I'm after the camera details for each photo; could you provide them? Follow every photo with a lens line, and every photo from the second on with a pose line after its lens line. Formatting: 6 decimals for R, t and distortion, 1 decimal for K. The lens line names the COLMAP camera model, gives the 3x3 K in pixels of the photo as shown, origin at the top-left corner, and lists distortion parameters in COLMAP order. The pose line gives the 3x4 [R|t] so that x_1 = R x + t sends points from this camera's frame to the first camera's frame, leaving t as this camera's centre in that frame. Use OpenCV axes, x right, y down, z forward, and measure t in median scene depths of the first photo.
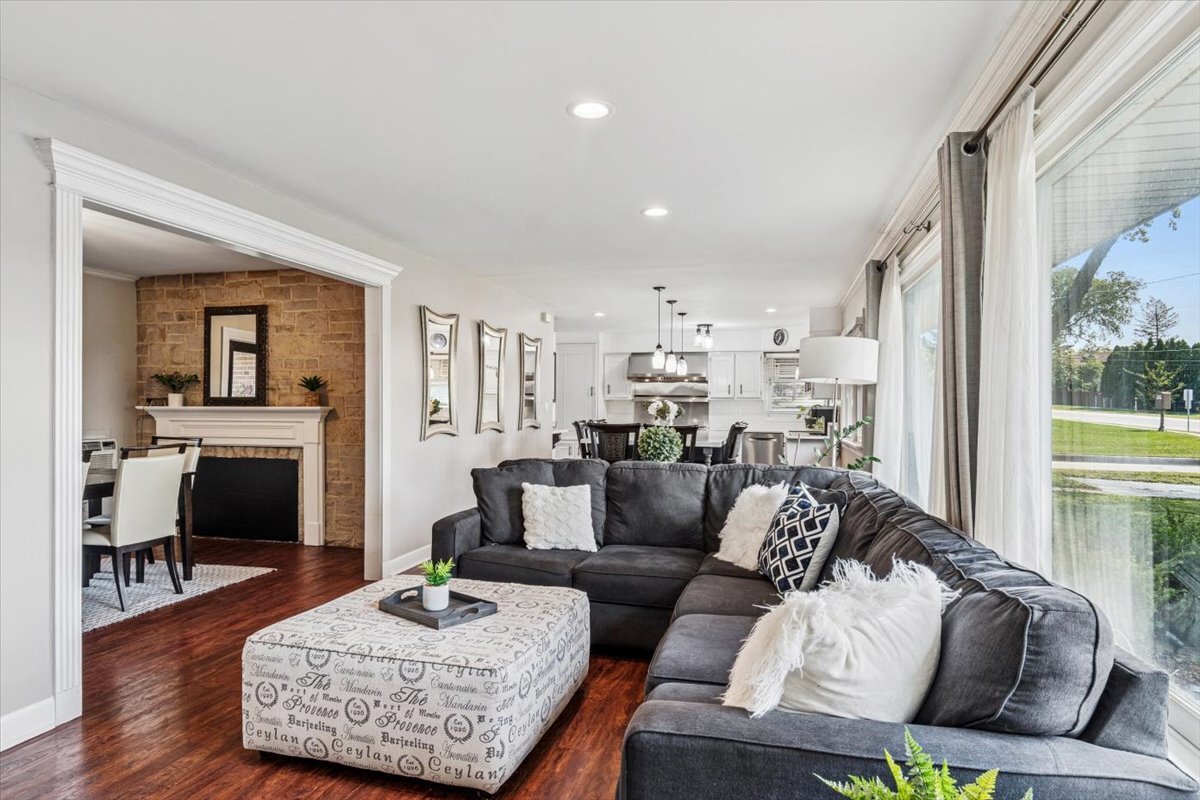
lens RADIAL K [[634.0, 0, 599.6], [0, 634.0, 402.9], [0, 0, 1]] dist [0.000743, -0.000547]
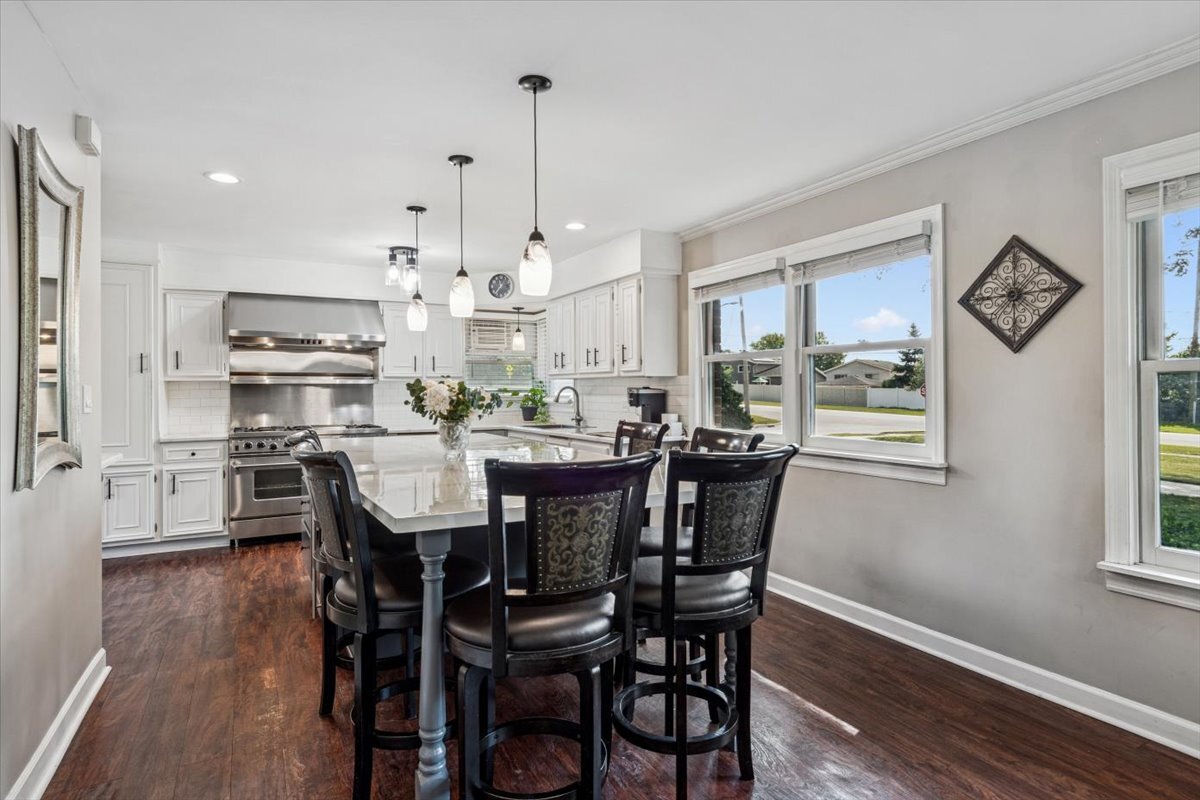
lens RADIAL K [[634.0, 0, 600.2], [0, 634.0, 392.3], [0, 0, 1]] dist [0.000743, -0.000547]
pose [[0.738699, -0.014686, 0.673876, -0.086634], [0.008634, 0.999887, 0.012327, 0.000720], [-0.673980, -0.003287, 0.738742, 0.434125]]
